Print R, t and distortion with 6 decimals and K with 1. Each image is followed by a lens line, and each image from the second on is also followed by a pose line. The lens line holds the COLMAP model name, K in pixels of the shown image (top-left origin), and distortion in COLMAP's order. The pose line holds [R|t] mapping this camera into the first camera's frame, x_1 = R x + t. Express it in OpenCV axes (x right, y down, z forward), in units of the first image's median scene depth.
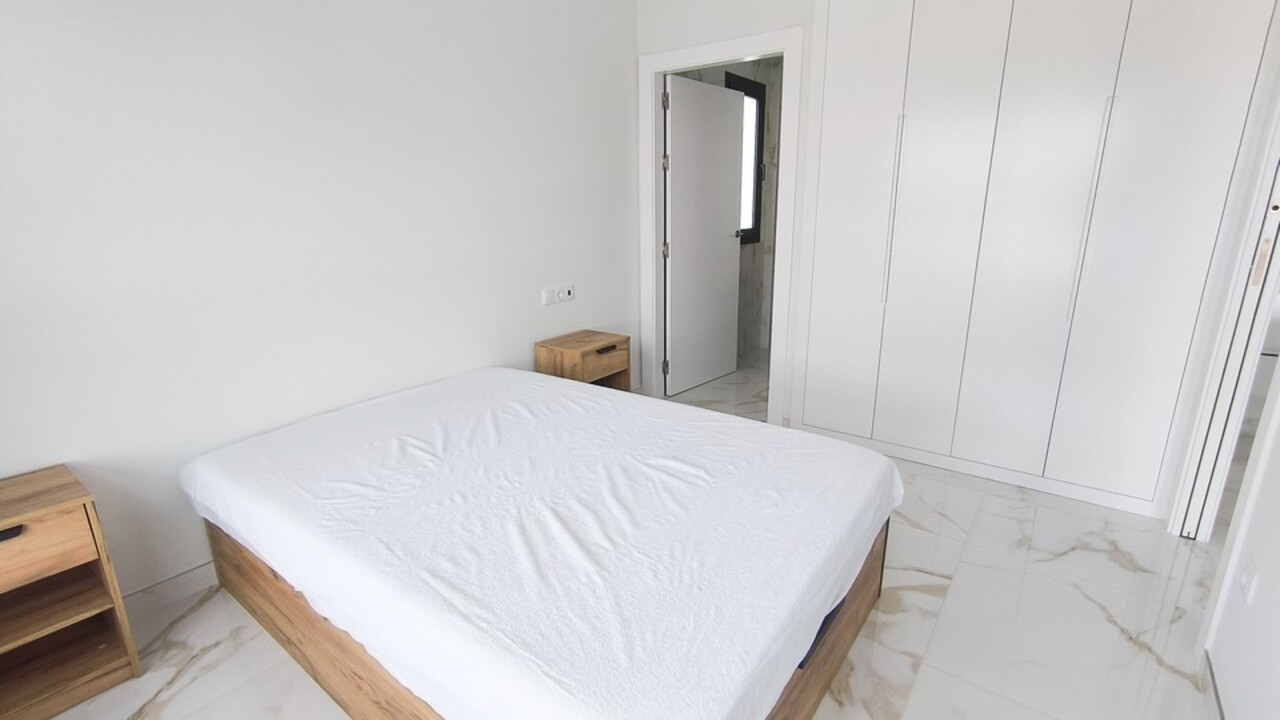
lens RADIAL K [[584.4, 0, 642.7], [0, 584.4, 356.4], [0, 0, 1]] dist [-0.049143, 0.029288]
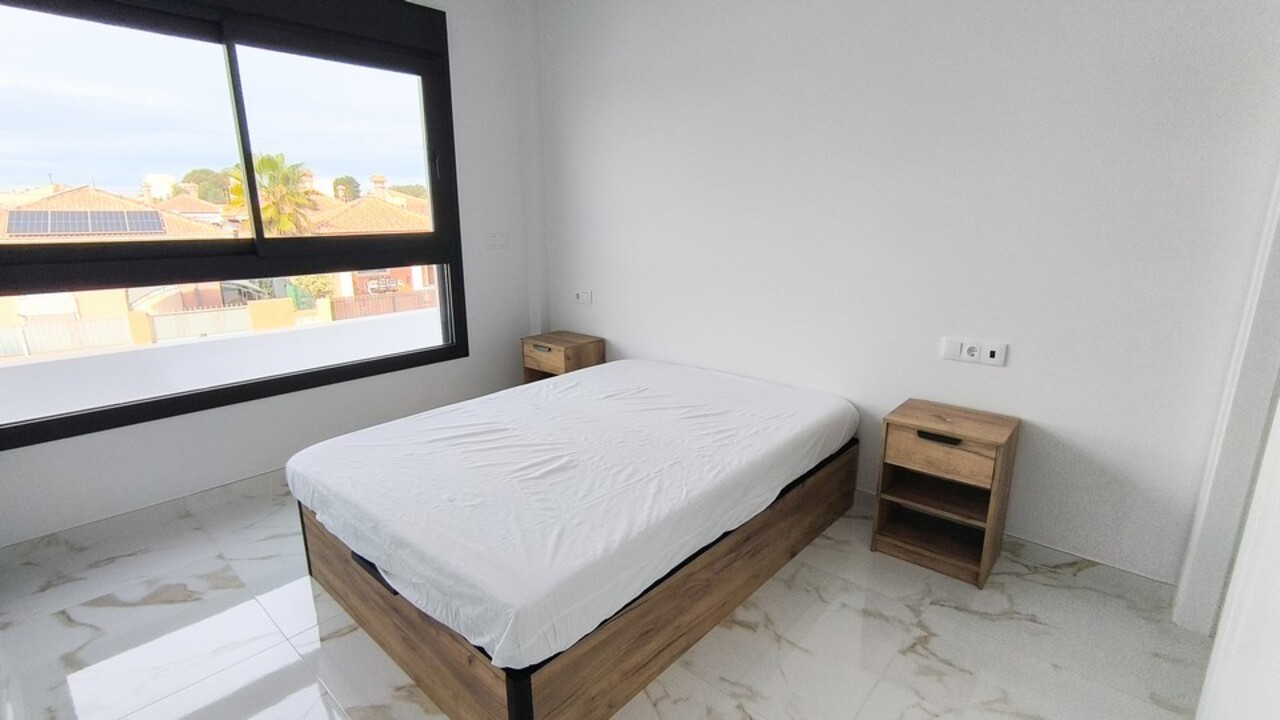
lens RADIAL K [[584.4, 0, 642.7], [0, 584.4, 356.4], [0, 0, 1]] dist [-0.049143, 0.029288]
pose [[-0.070483, 0.264629, -0.961771, 0.593542], [-0.236670, 0.932202, 0.273837, -0.206516], [0.969030, 0.246923, -0.003075, 0.634842]]
